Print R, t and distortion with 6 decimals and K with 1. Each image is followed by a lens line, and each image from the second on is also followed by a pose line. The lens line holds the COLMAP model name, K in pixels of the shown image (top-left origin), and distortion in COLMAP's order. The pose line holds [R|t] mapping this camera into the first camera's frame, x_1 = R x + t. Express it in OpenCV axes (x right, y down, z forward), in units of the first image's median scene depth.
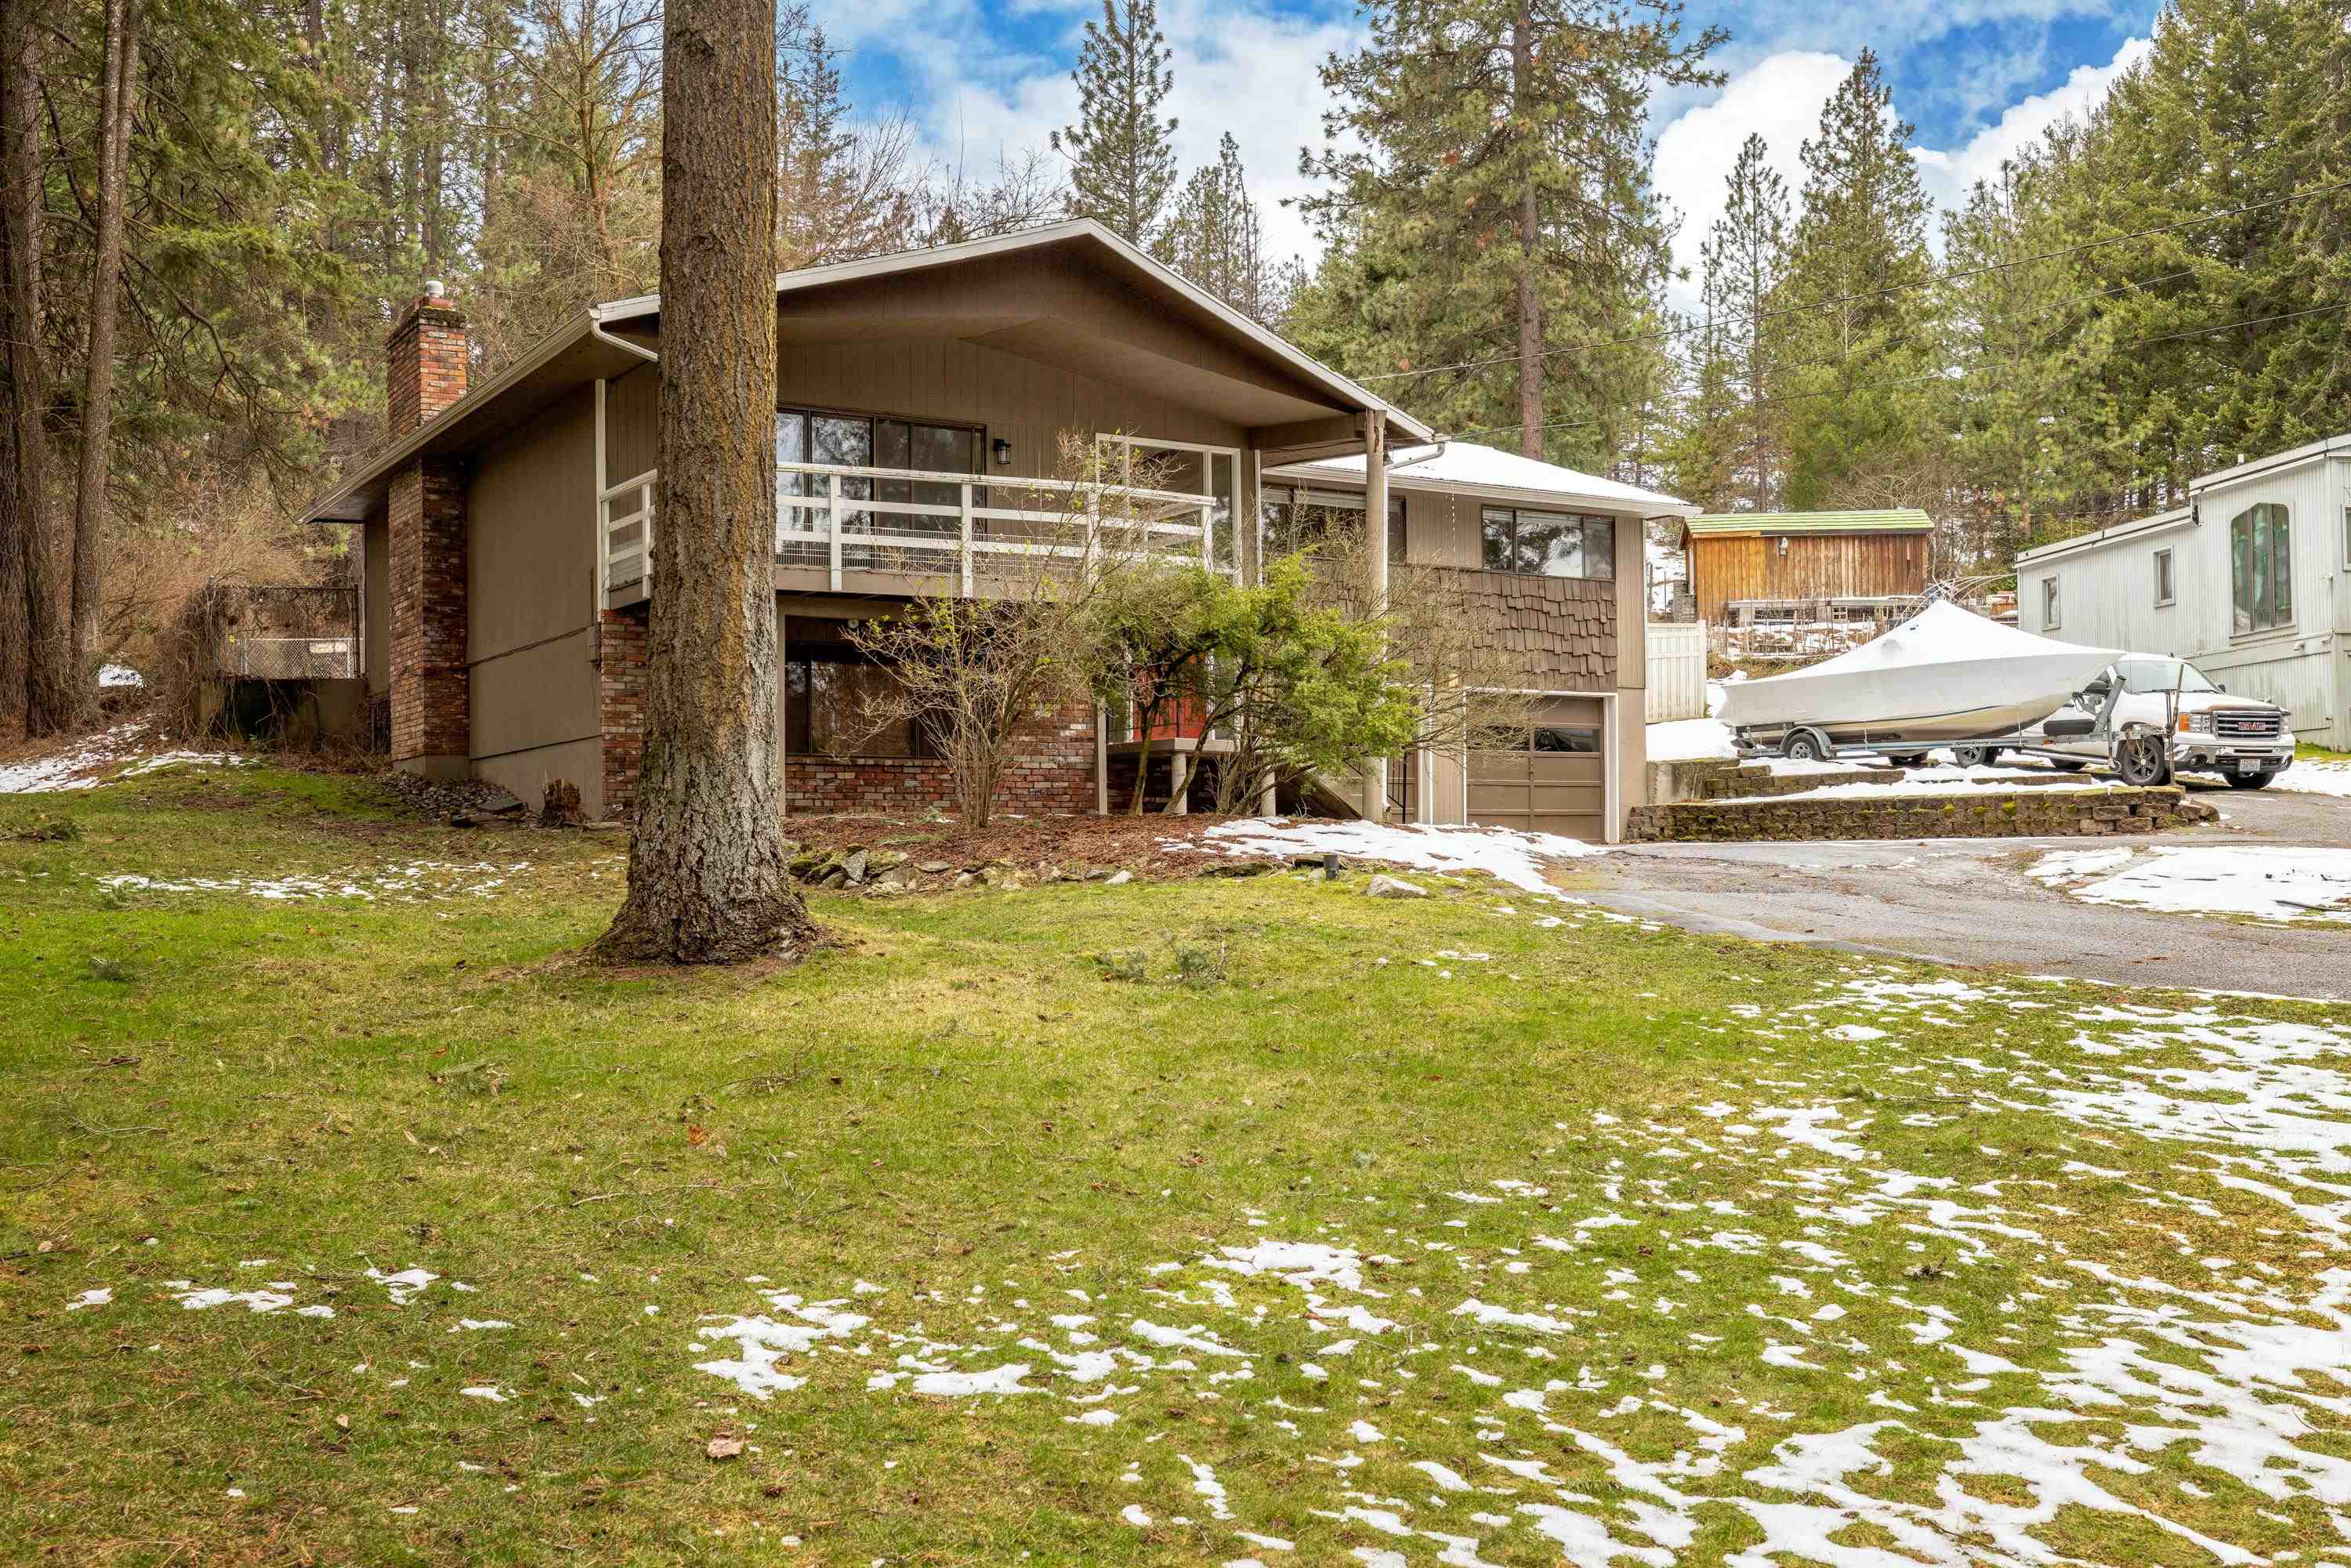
lens RADIAL K [[2355.5, 0, 1178.7], [0, 2355.5, 787.2], [0, 0, 1]] dist [0.004839, 0.000000]
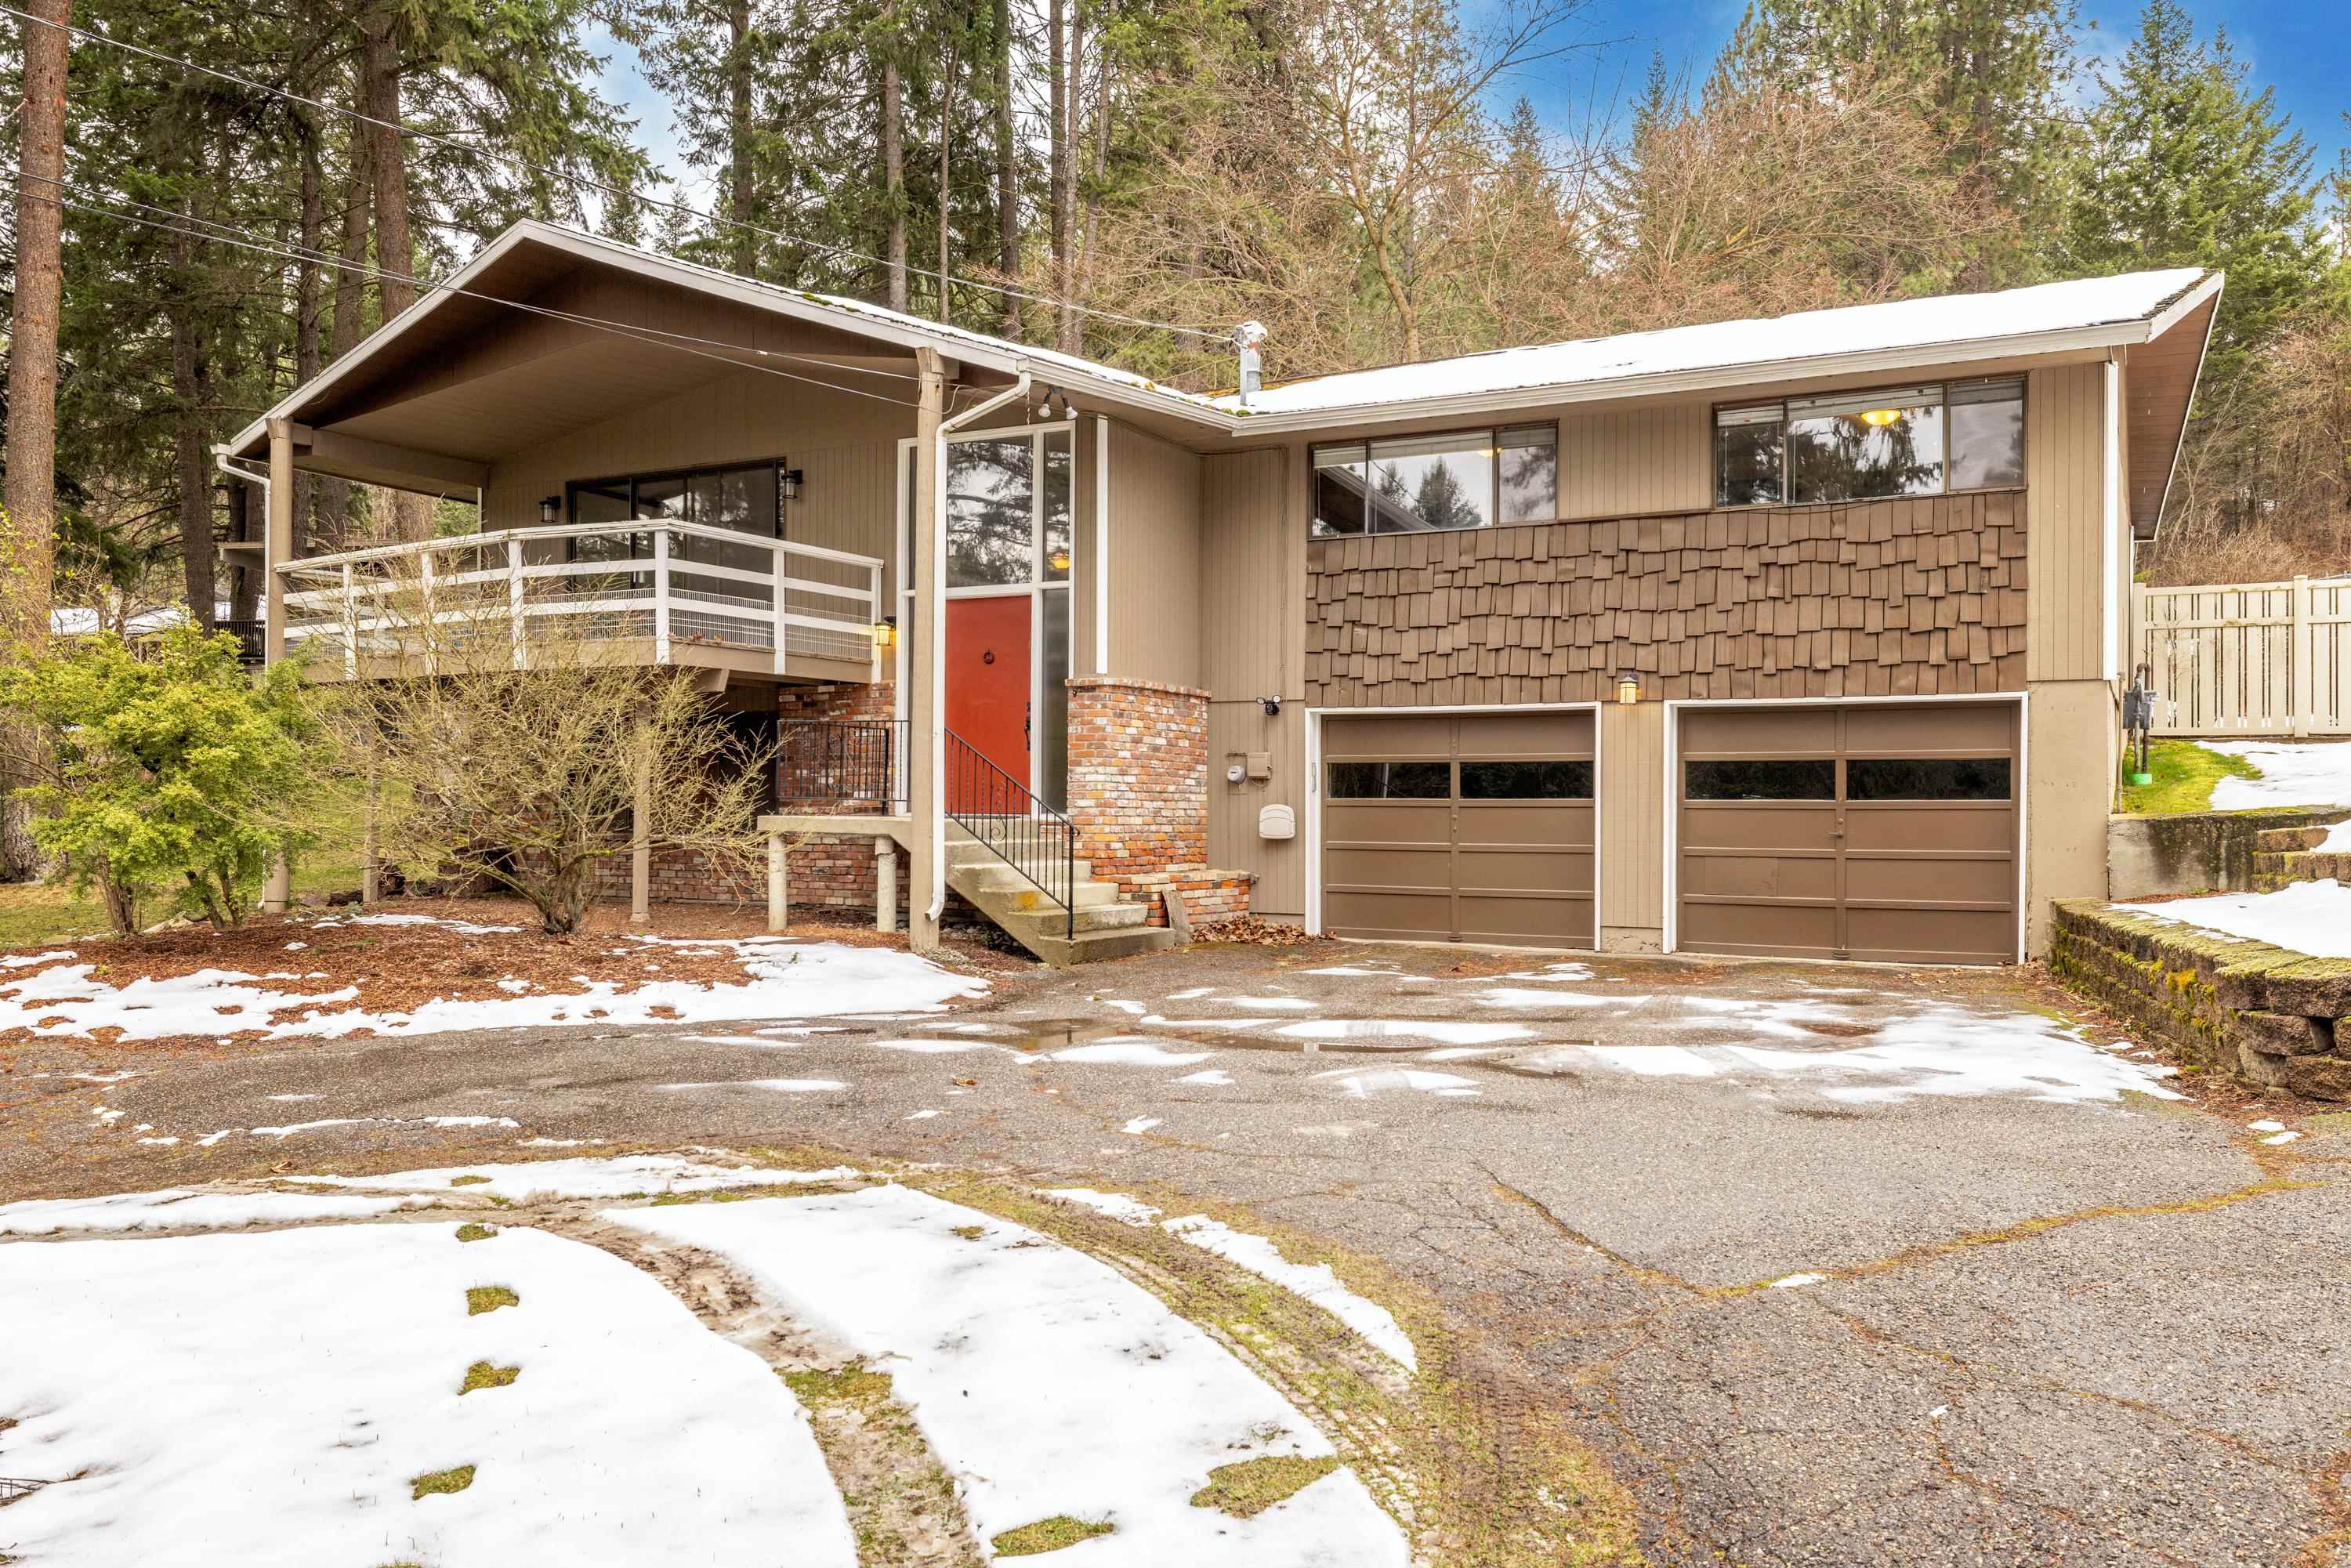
lens RADIAL K [[1796.7, 0, 1187.7], [0, 1796.7, 807.7], [0, 0, 1]] dist [-0.003692, -0.001524]
pose [[0.484106, 0.009050, -0.874962, 0.587193], [0.019760, 0.999578, 0.021271, -0.032830], [0.874786, -0.027587, 0.483724, 0.801378]]
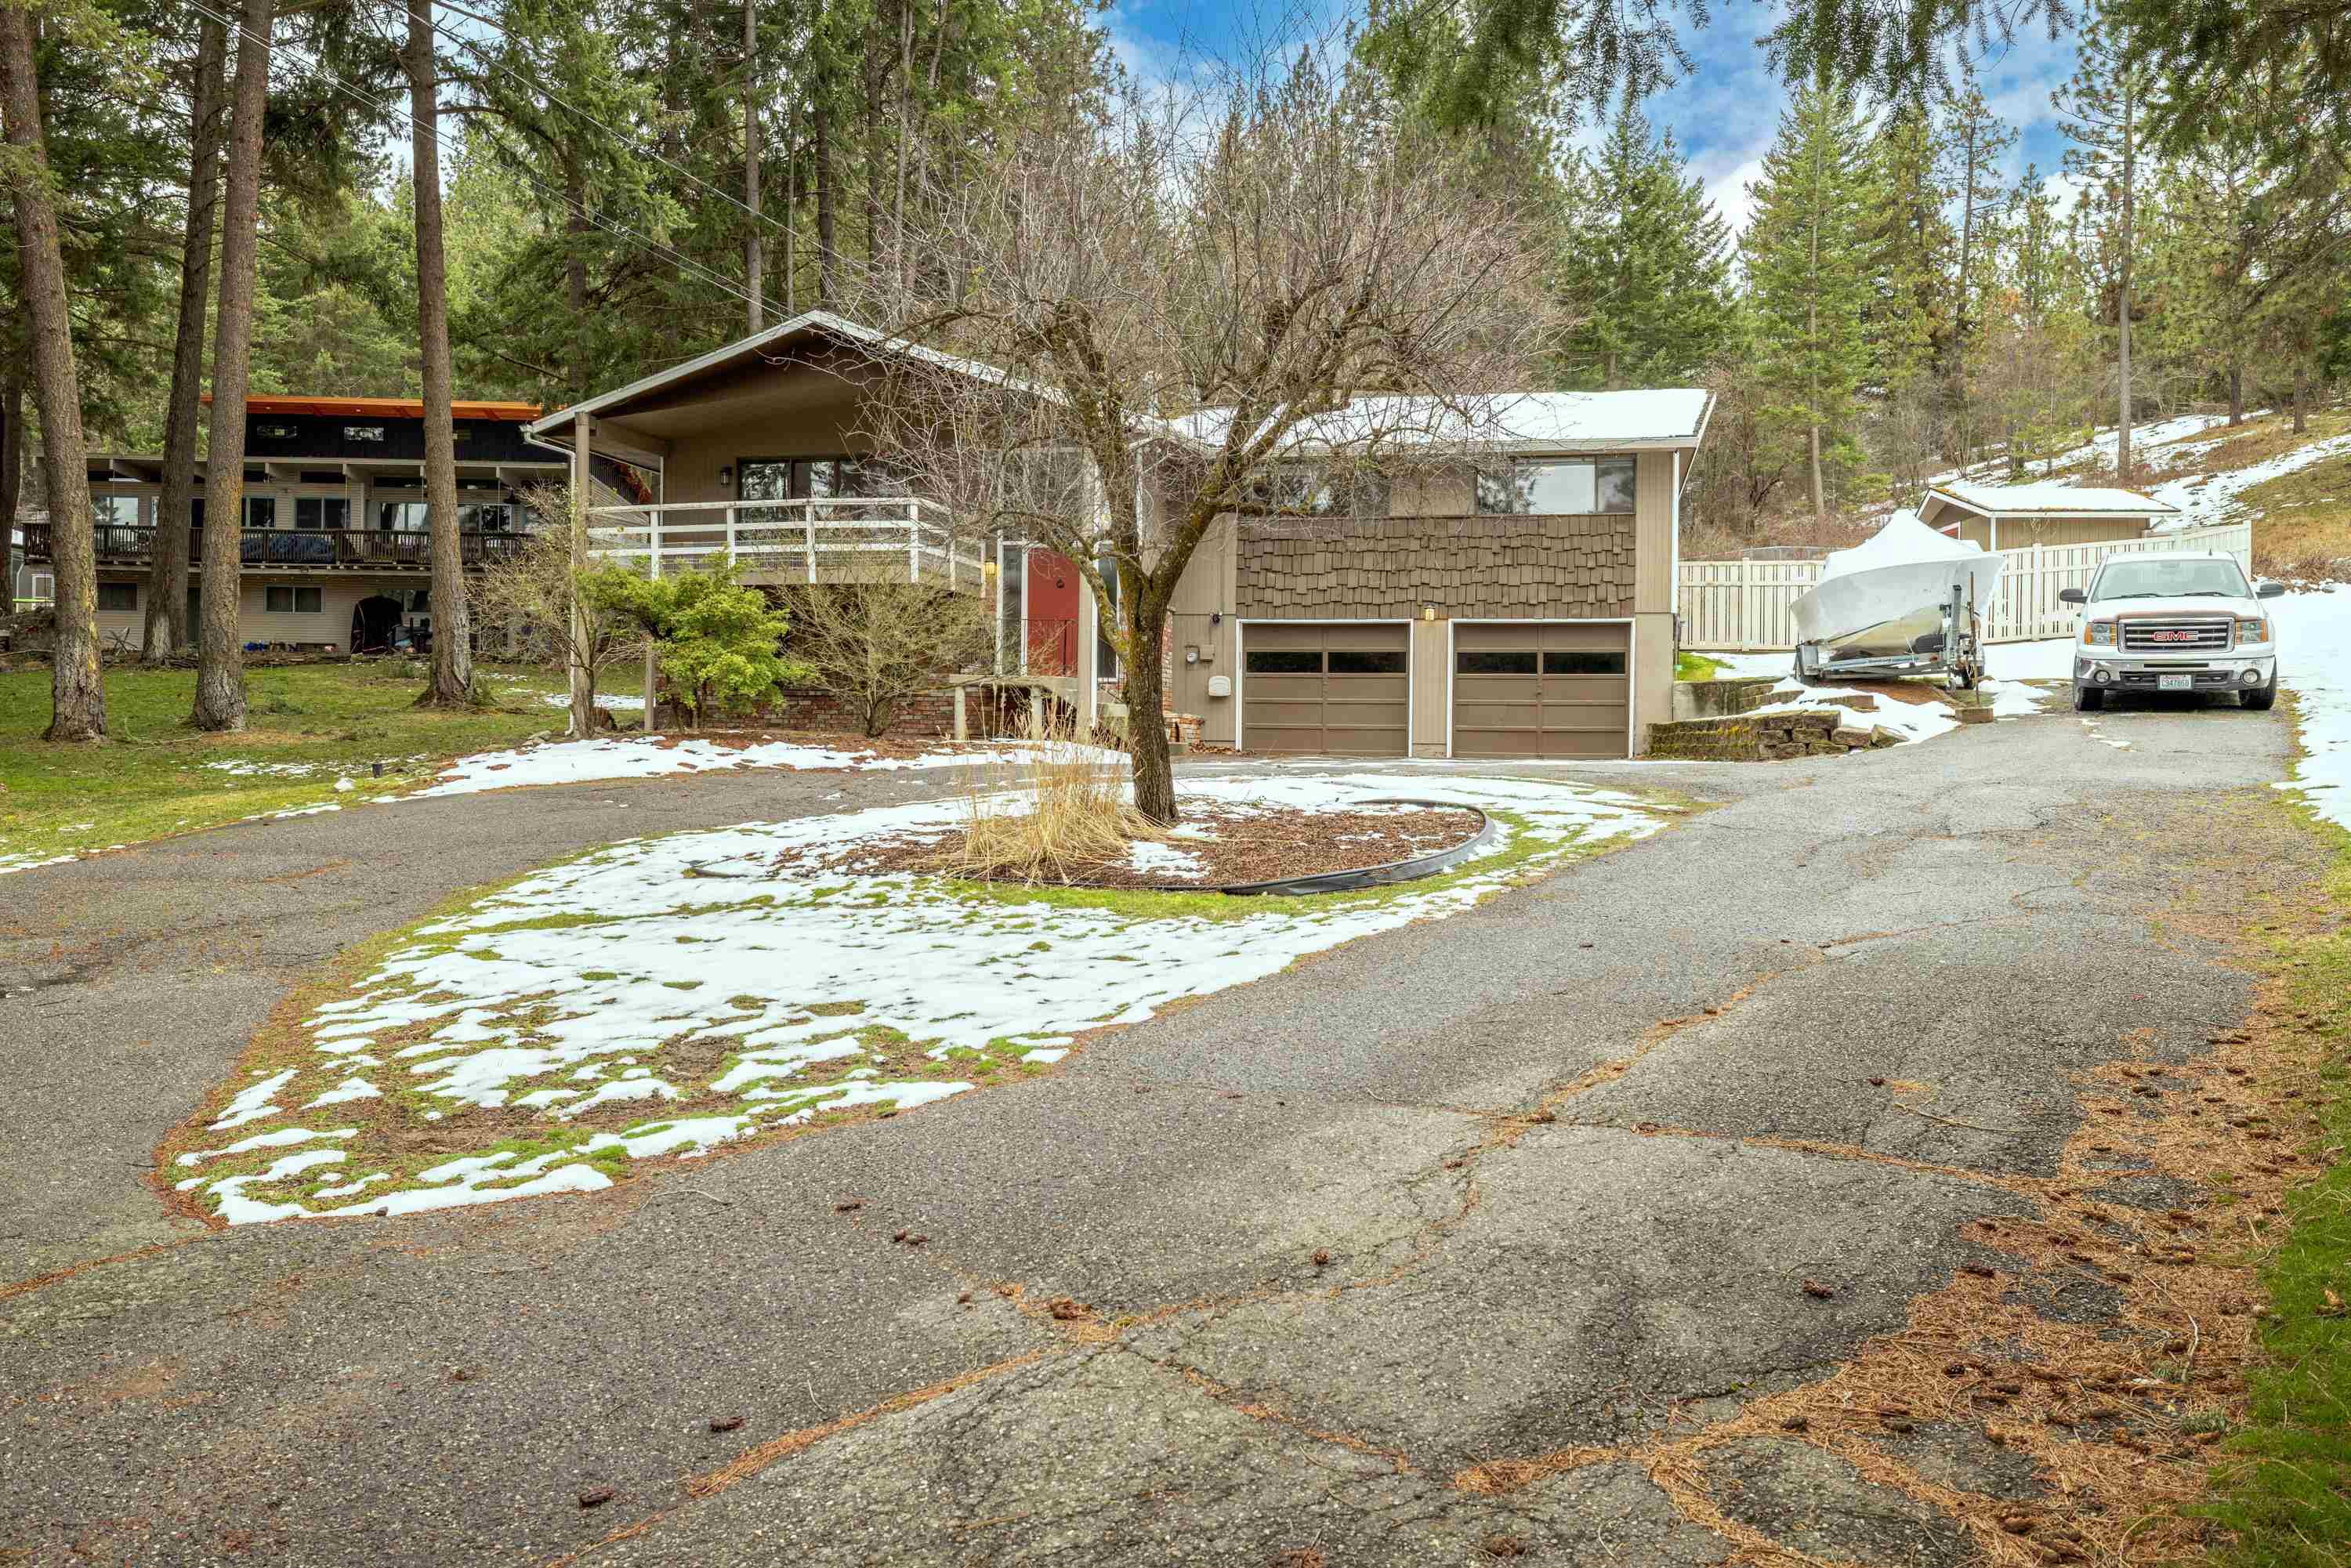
lens RADIAL K [[1796.7, 0, 1167.0], [0, 1796.7, 762.7], [0, 0, 1]] dist [-0.003692, -0.001524]
pose [[0.700973, 0.023264, -0.712809, 0.797544], [0.006558, 0.999215, 0.039061, -0.009457], [0.713158, -0.032055, 0.700270, 0.348140]]
